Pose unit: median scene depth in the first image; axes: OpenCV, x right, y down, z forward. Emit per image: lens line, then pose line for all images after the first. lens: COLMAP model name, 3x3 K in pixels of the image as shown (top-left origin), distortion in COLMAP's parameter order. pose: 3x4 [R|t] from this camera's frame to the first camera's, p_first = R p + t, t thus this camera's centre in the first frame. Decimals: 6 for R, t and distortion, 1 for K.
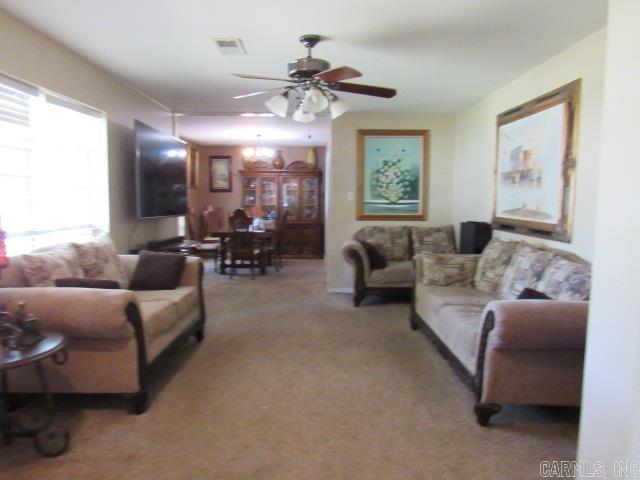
lens RADIAL K [[458.7, 0, 319.4], [0, 458.7, 239.8], [0, 0, 1]] dist [-0.024540, 0.005417]
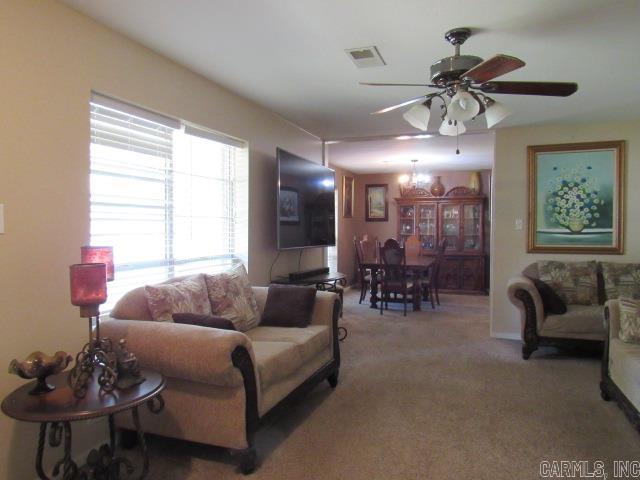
lens RADIAL K [[458.7, 0, 320.3], [0, 458.7, 240.3], [0, 0, 1]] dist [-0.024540, 0.005417]
pose [[0.937504, 0.003394, -0.347958, 0.021329], [-0.025096, 0.998008, -0.057882, -0.010142], [0.347069, 0.062997, 0.935721, 0.108541]]
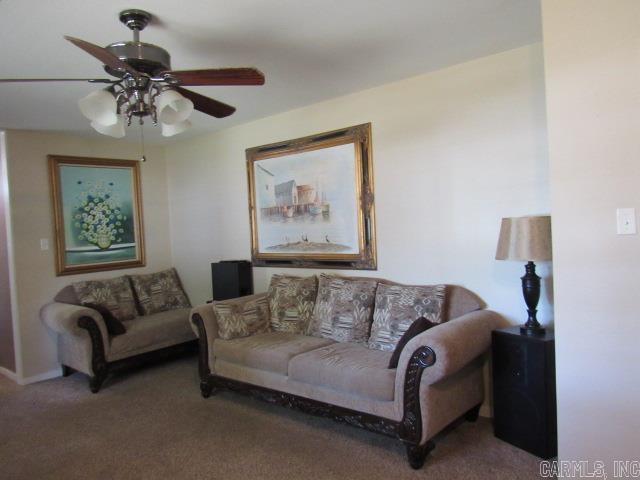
lens RADIAL K [[458.7, 0, 316.4], [0, 458.7, 240.1], [0, 0, 1]] dist [-0.024540, 0.005417]
pose [[0.647348, -0.068489, 0.759111, -0.245228], [0.128486, 0.991507, -0.020113, -0.039358], [-0.751287, 0.110556, 0.650650, 0.250492]]
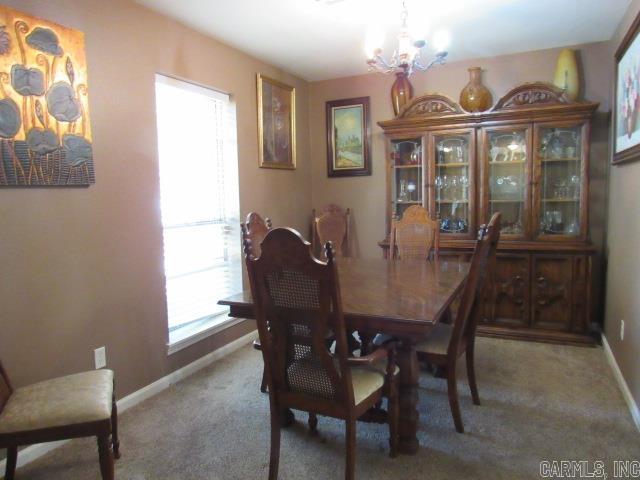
lens RADIAL K [[458.7, 0, 317.9], [0, 458.7, 240.5], [0, 0, 1]] dist [-0.024540, 0.005417]
pose [[0.903688, 0.013907, -0.427965, -0.078975], [-0.007511, 0.999833, 0.016630, -0.089893], [0.428125, -0.011814, 0.903642, 1.101430]]
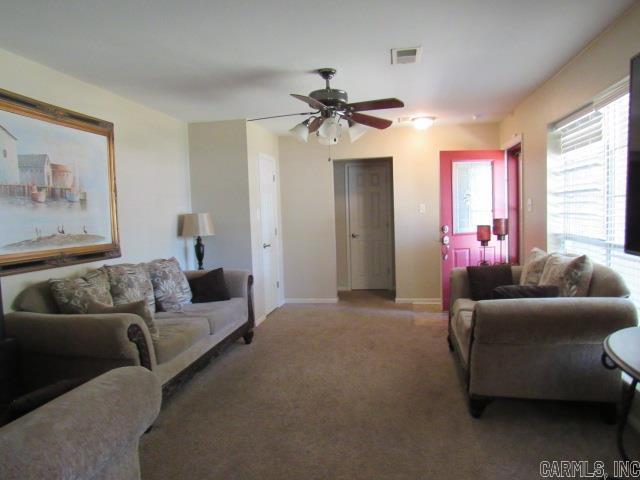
lens RADIAL K [[458.7, 0, 320.6], [0, 458.7, 240.5], [0, 0, 1]] dist [-0.024540, 0.005417]
pose [[-0.983758, 0.019463, 0.178440, -0.125106], [0.047198, 0.987170, 0.152535, -0.127856], [-0.173182, 0.158479, -0.972056, 1.360289]]
